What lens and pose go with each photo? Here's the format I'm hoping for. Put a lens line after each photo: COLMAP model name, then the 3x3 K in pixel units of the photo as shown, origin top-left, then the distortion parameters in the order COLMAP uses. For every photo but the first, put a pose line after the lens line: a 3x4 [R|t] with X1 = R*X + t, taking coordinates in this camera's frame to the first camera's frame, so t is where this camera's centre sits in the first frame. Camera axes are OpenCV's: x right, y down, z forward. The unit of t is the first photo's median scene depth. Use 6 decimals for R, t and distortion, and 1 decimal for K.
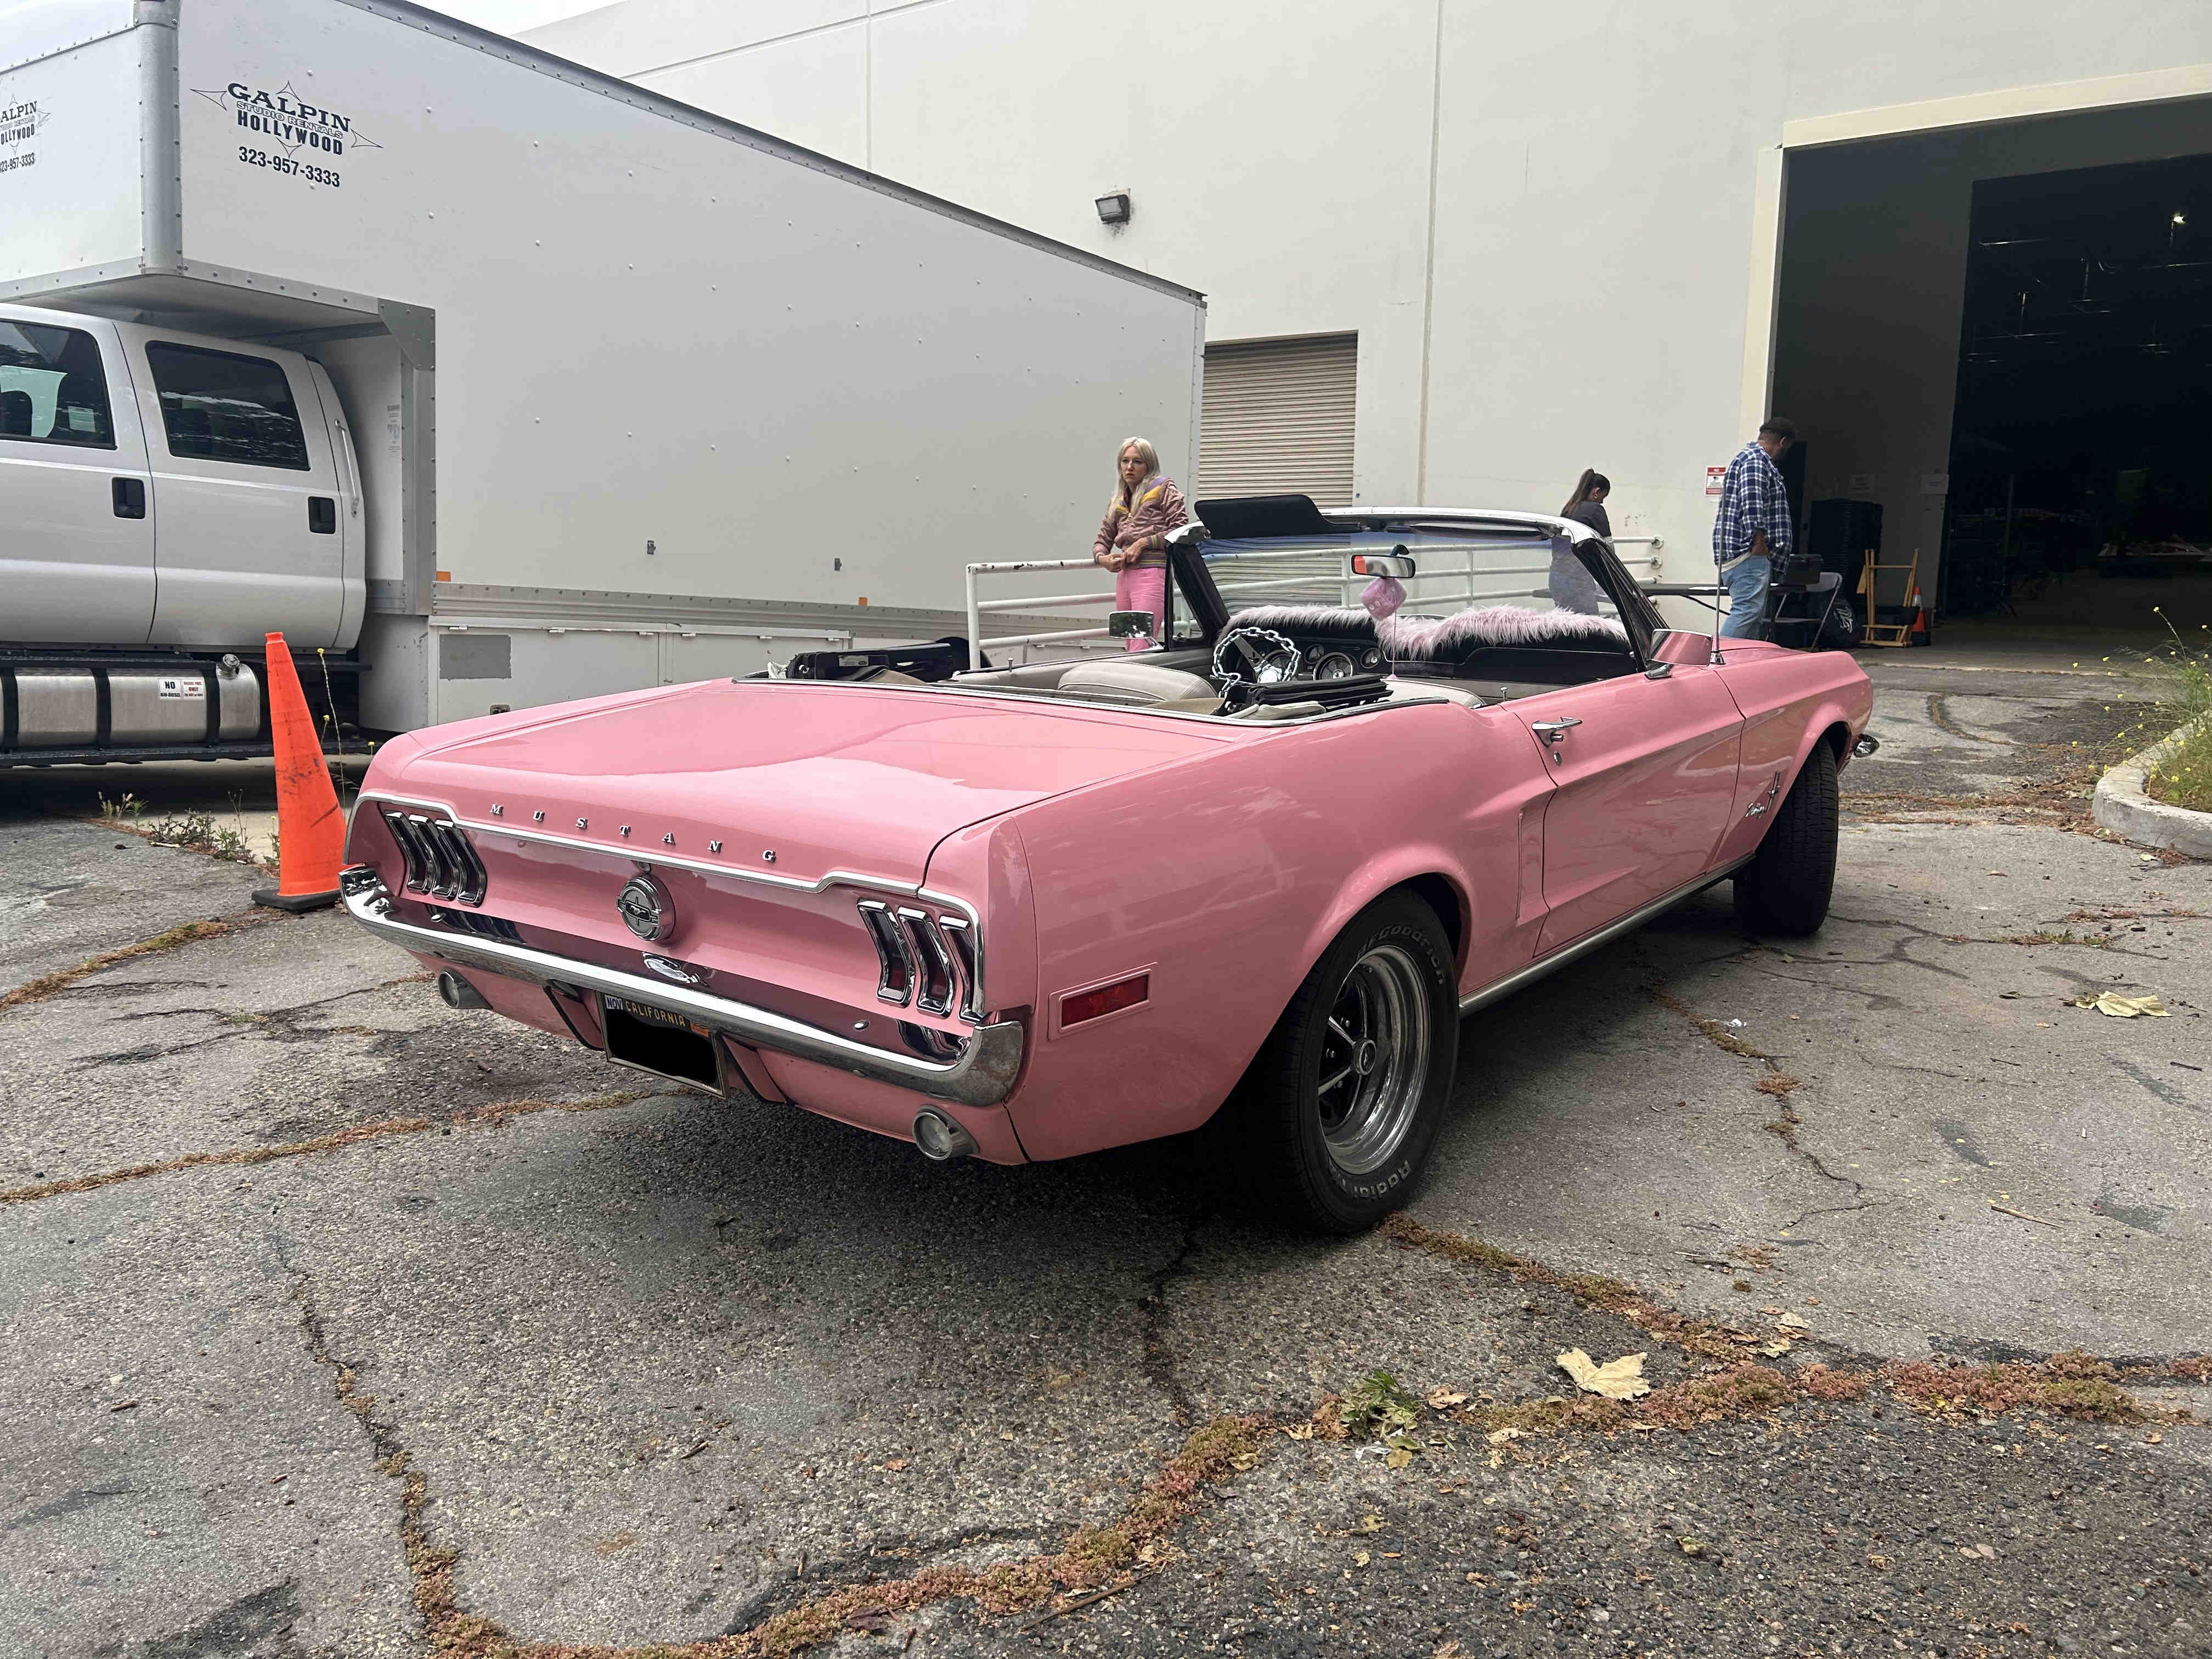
lens RADIAL K [[1655.0, 0, 1106.0], [0, 1655.0, 829.5], [0, 0, 1]] dist [0.077310, -0.081982]
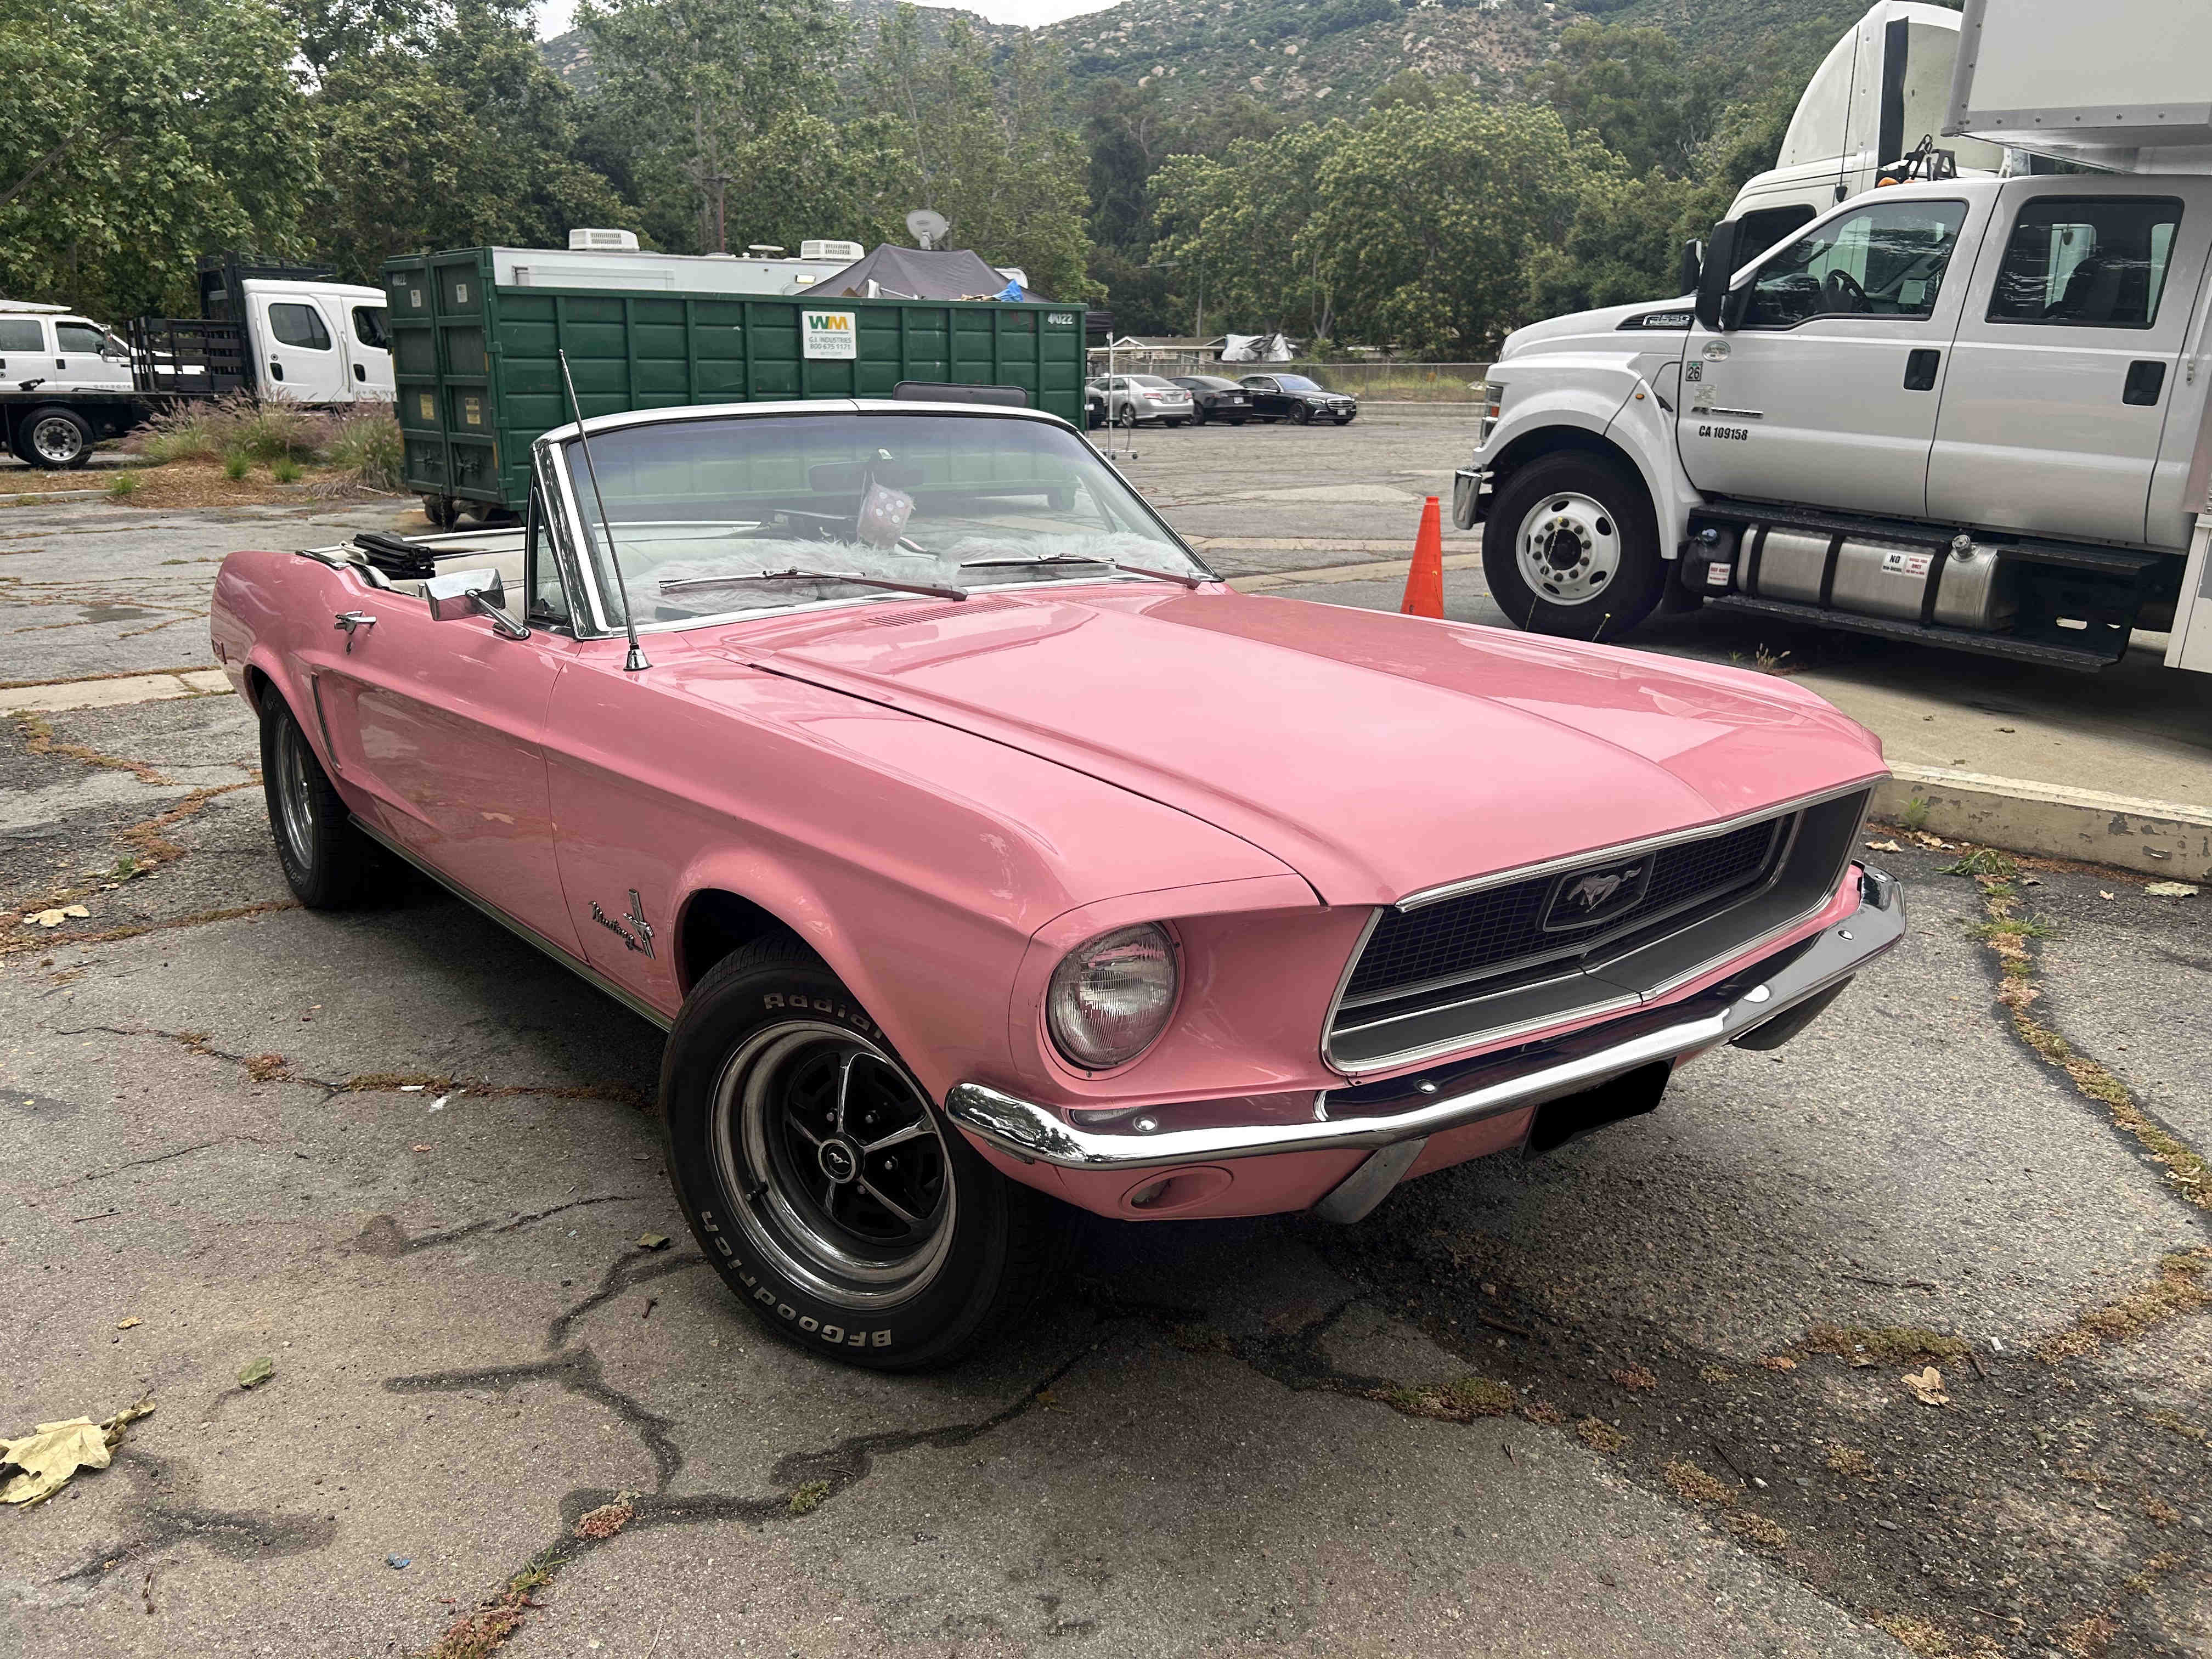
lens RADIAL K [[1655.0, 0, 1106.0], [0, 1655.0, 829.5], [0, 0, 1]] dist [0.077310, -0.081982]
pose [[-0.247699, 0.250281, -0.935951, 0.550439], [-0.165256, 0.940984, 0.295362, -0.153847], [0.954639, 0.227833, -0.191720, 0.786105]]
